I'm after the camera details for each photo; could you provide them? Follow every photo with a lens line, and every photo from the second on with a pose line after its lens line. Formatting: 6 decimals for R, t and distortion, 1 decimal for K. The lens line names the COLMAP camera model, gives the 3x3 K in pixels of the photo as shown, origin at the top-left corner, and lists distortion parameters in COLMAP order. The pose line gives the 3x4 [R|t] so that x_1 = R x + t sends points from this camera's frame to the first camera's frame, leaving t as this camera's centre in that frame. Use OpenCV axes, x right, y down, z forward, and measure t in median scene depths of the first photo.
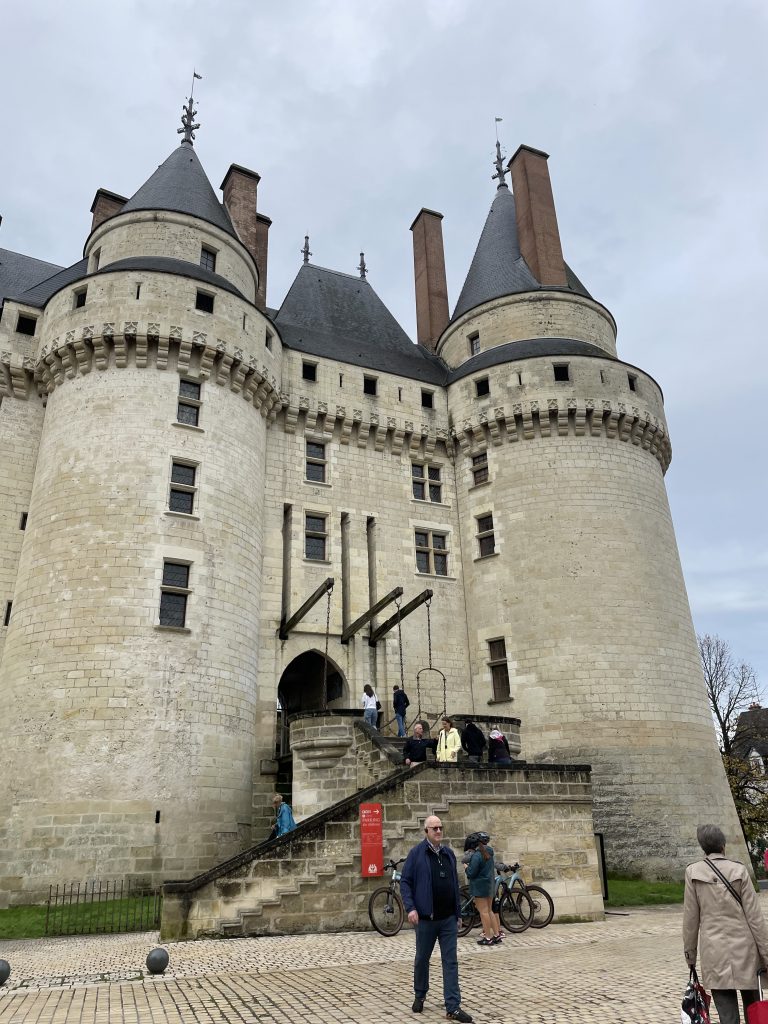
lens RADIAL K [[788.3, 0, 384.0], [0, 788.3, 512.0], [0, 0, 1]] dist [0.102700, -0.147560]
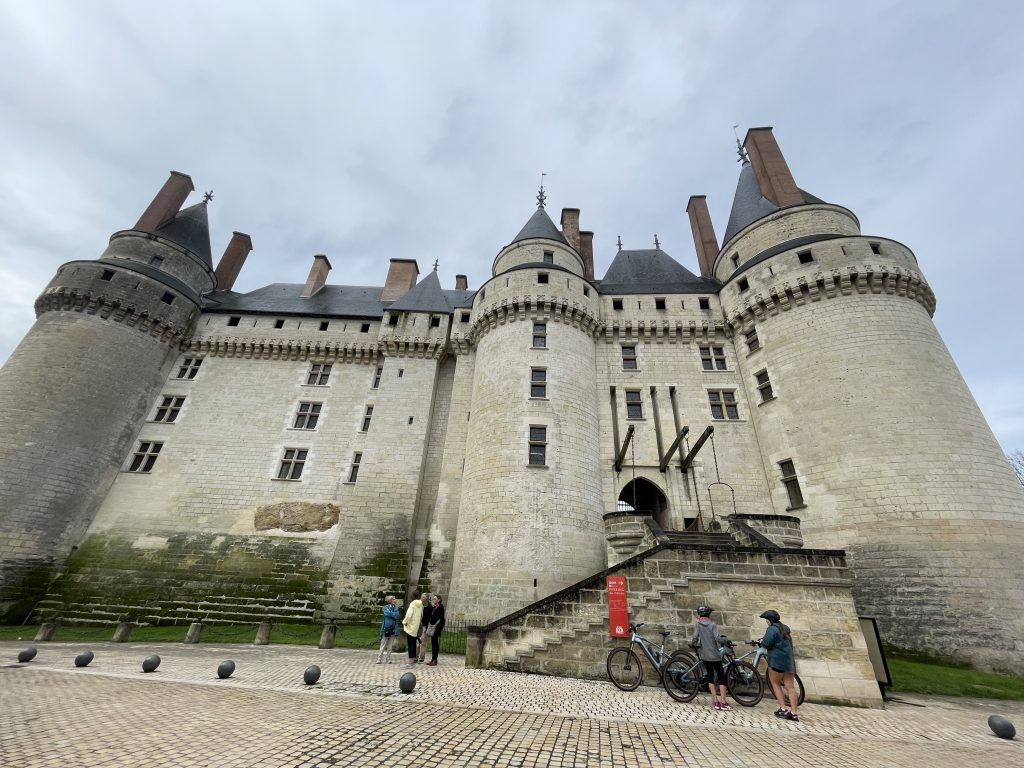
lens RADIAL K [[420.1, 0, 512.0], [0, 420.1, 384.0], [0, 0, 1]] dist [-0.002445, -0.000156]
pose [[0.860922, -0.173608, -0.478199, 0.115945], [0.127723, 0.983625, -0.127156, 0.071766], [0.492444, 0.048395, 0.868998, 0.180538]]
